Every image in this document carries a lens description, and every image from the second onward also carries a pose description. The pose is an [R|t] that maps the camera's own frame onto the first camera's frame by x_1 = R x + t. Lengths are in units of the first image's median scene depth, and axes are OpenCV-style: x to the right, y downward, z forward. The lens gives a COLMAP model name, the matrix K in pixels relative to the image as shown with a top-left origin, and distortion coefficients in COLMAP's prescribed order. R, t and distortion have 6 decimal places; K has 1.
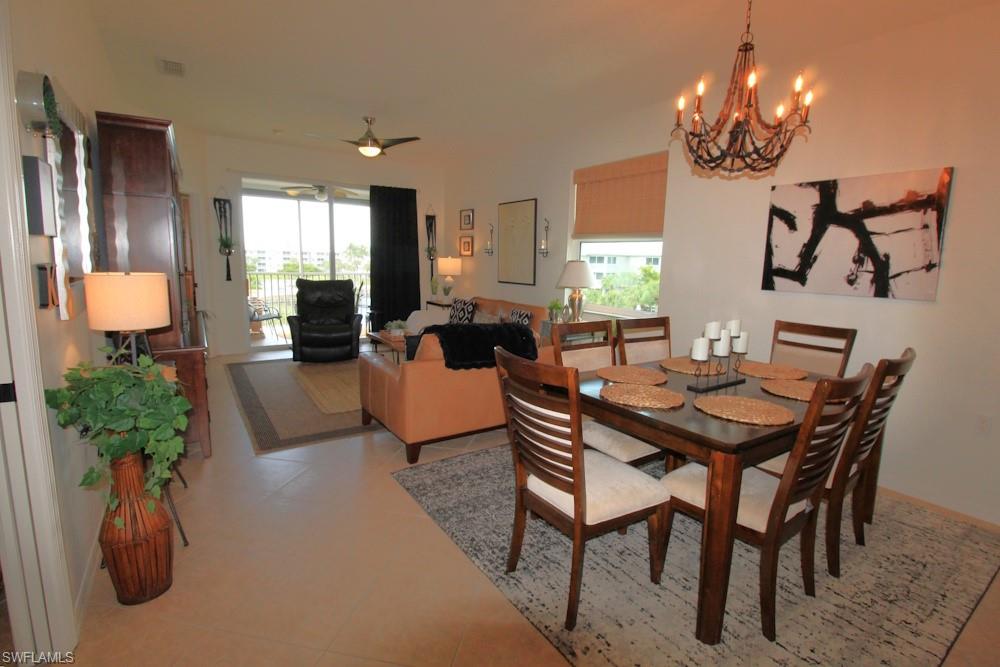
lens RADIAL K [[483.6, 0, 503.7], [0, 483.6, 332.3], [0, 0, 1]] dist [0.000014, 0.000075]
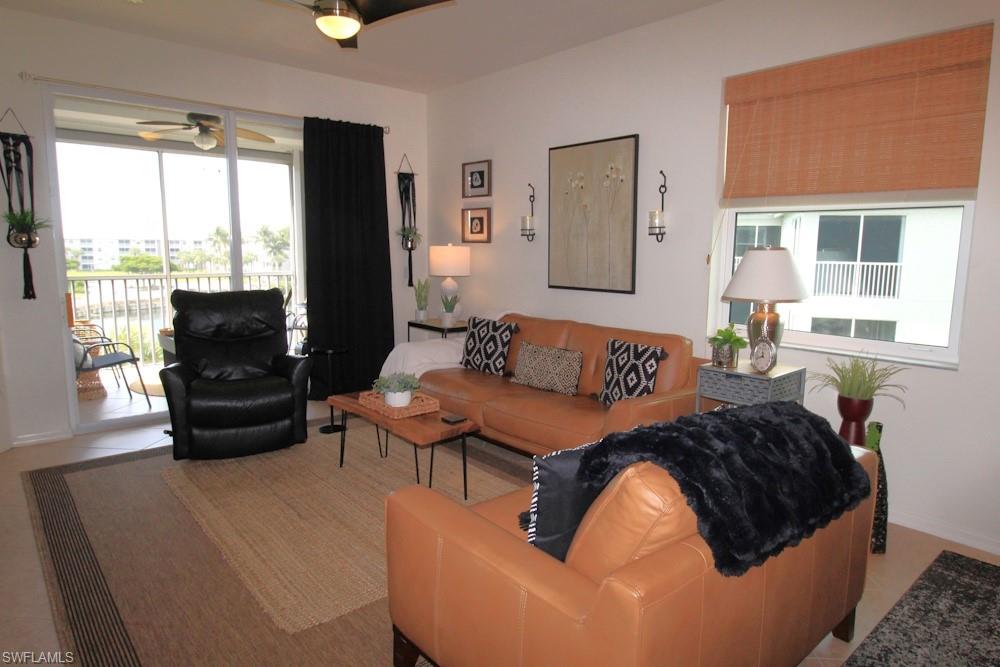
lens RADIAL K [[613.6, 0, 499.0], [0, 613.6, 328.5], [0, 0, 1]] dist [0.003282, -0.005206]
pose [[0.991702, -0.032596, 0.124356, -0.149380], [0.034428, 0.999328, -0.012614, -0.045166], [-0.123862, 0.016791, 0.992157, 0.277824]]
